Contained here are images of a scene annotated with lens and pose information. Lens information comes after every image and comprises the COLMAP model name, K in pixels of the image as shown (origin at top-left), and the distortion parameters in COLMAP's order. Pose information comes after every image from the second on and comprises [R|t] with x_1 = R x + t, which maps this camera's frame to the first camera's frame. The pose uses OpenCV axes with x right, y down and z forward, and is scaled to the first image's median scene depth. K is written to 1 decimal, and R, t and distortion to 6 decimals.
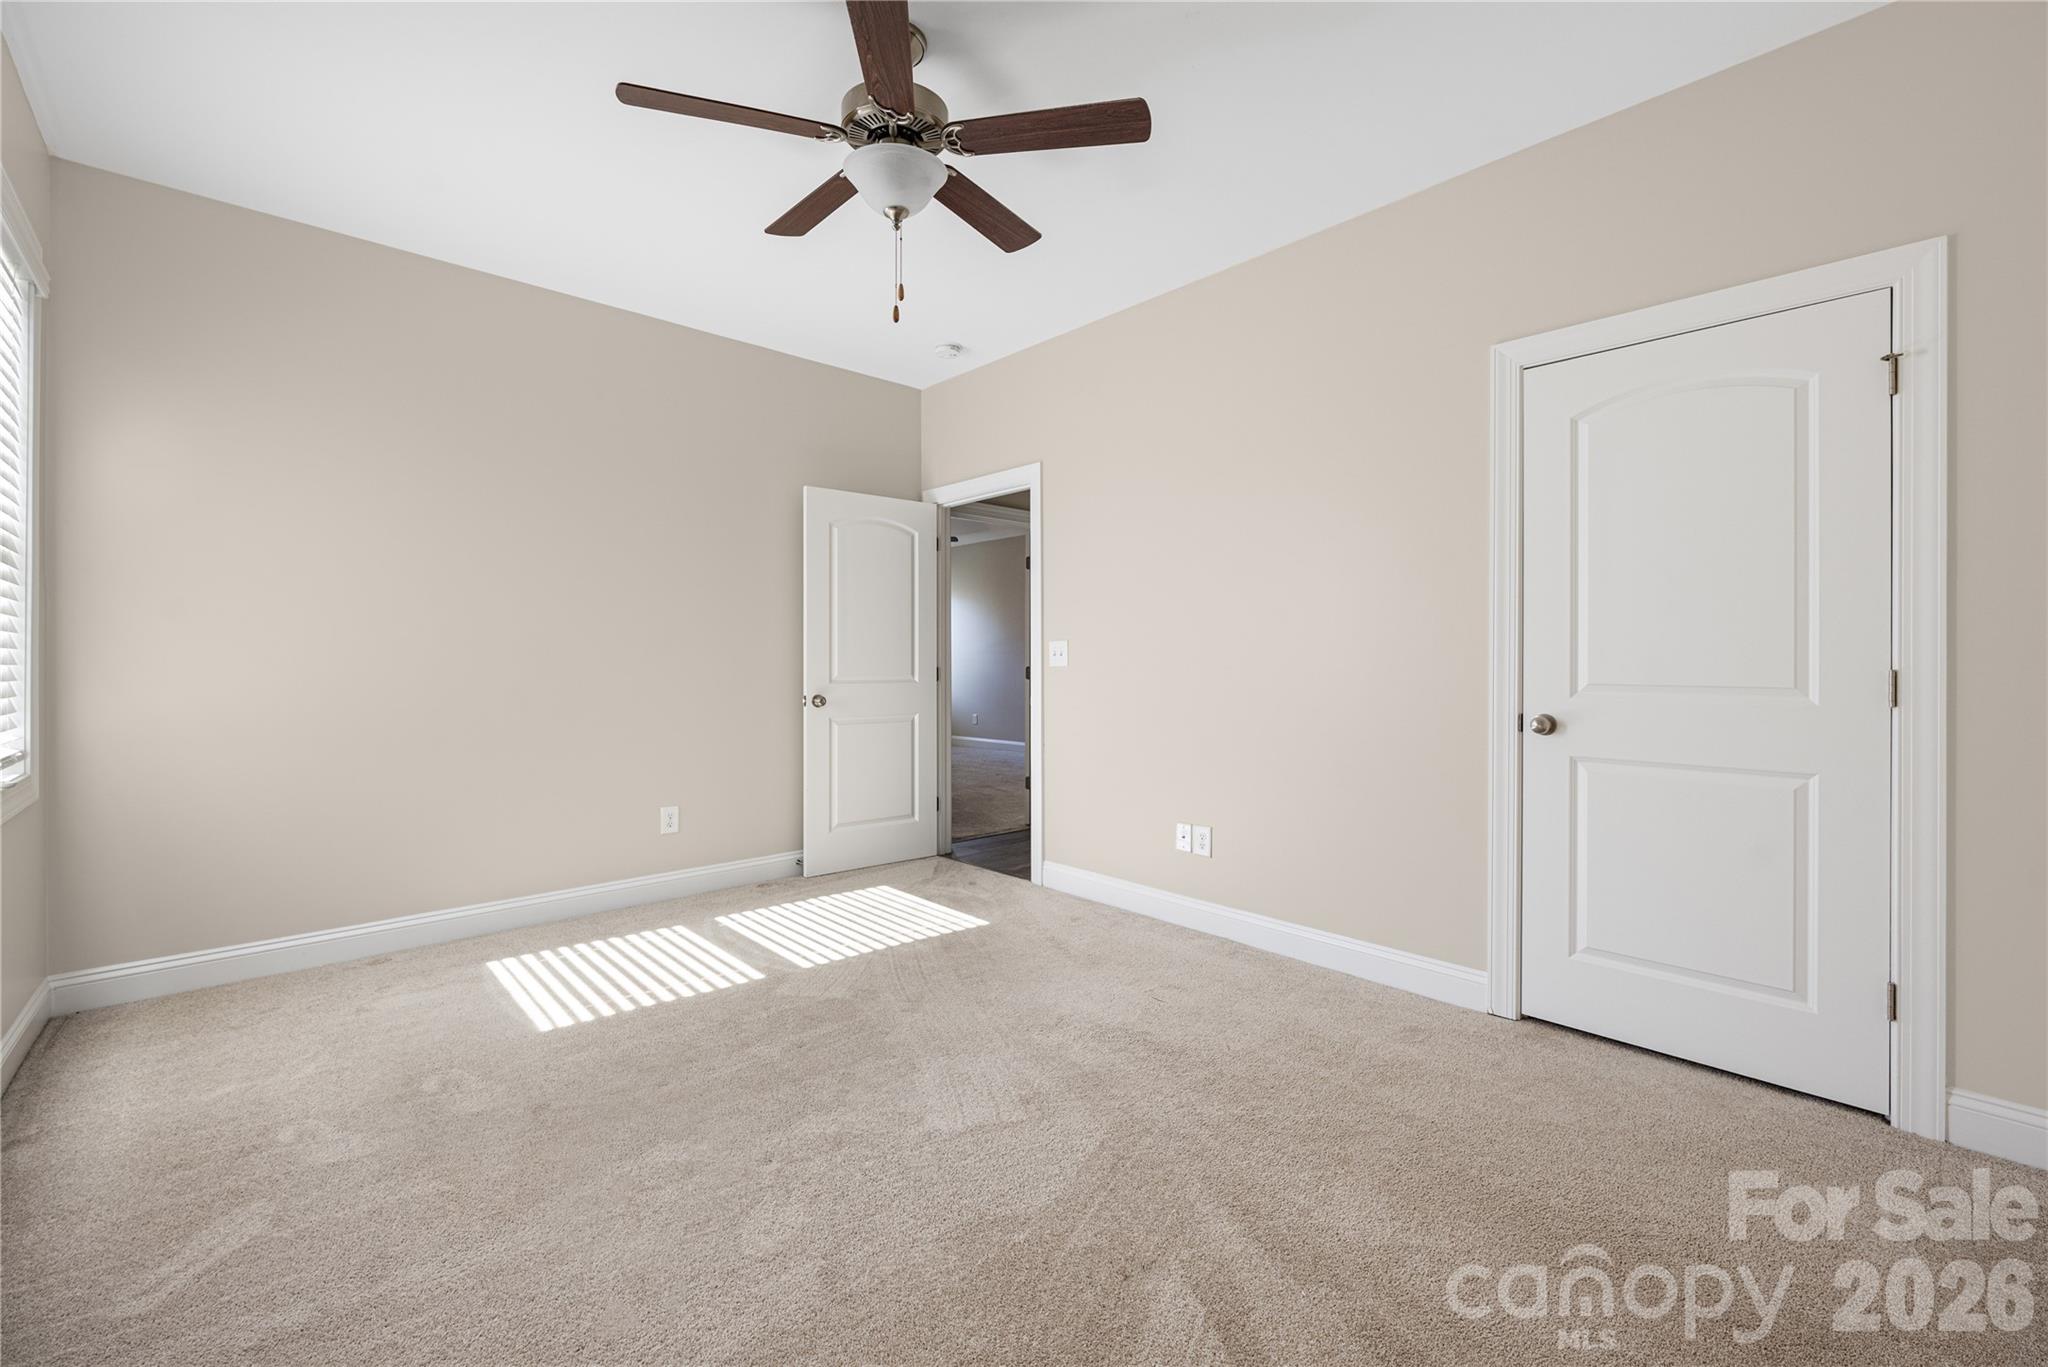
lens RADIAL K [[837.1, 0, 1023.5], [0, 837.1, 674.6], [0, 0, 1]] dist [-0.004545, -0.000186]
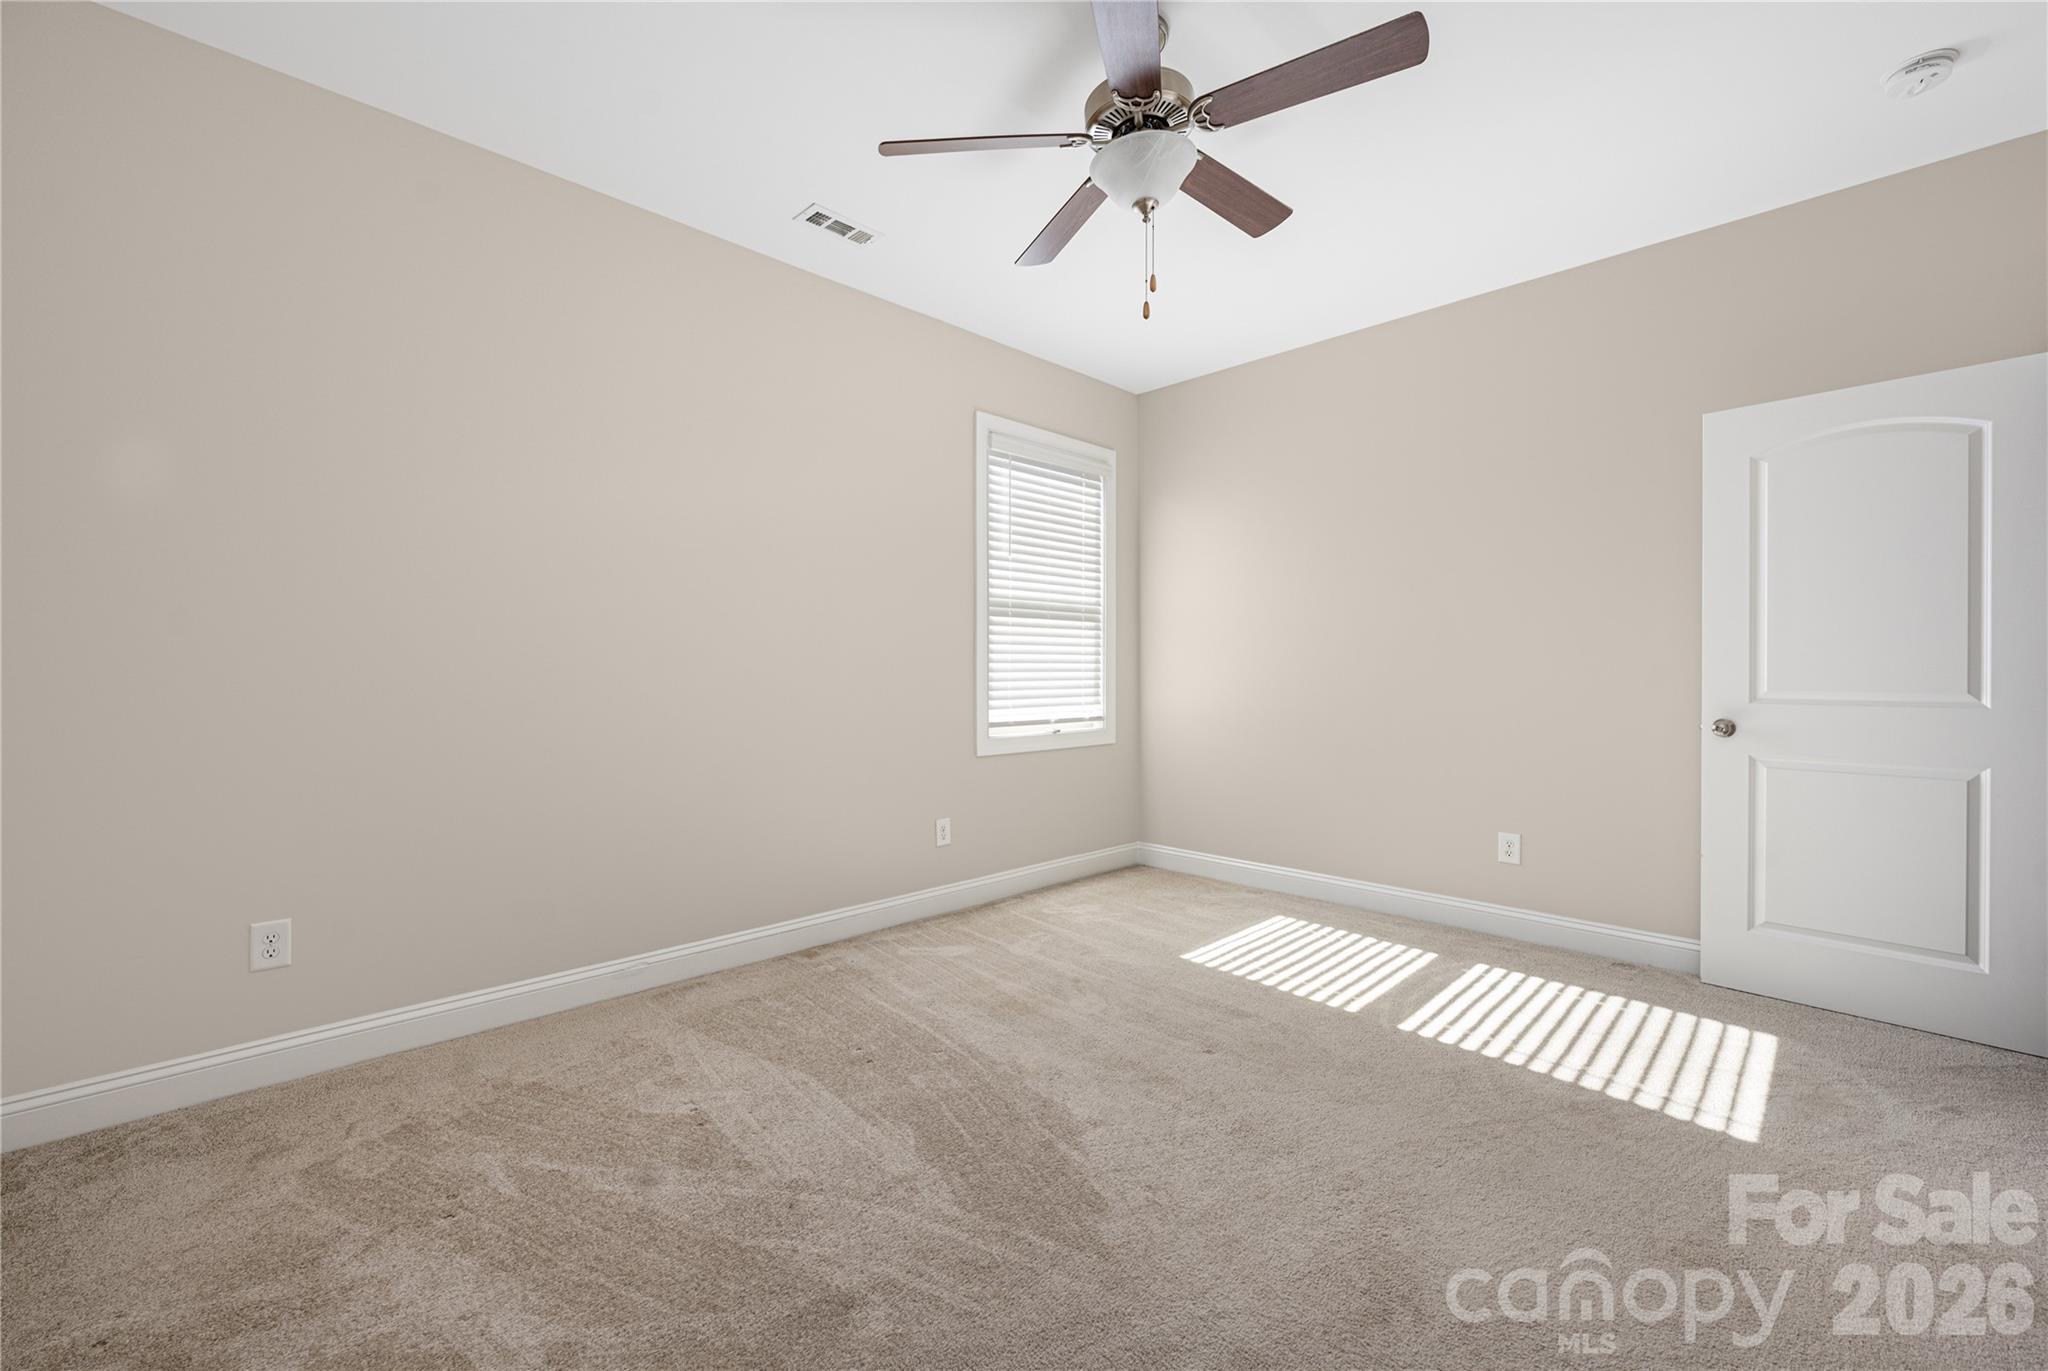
lens RADIAL K [[837.1, 0, 1023.6], [0, 837.1, 673.1], [0, 0, 1]] dist [-0.004545, -0.000186]
pose [[0.039835, 0.000382, -0.999206, 0.508959], [-0.020724, 0.999785, -0.000444, -0.000622], [0.998991, 0.020725, 0.039834, 0.516008]]
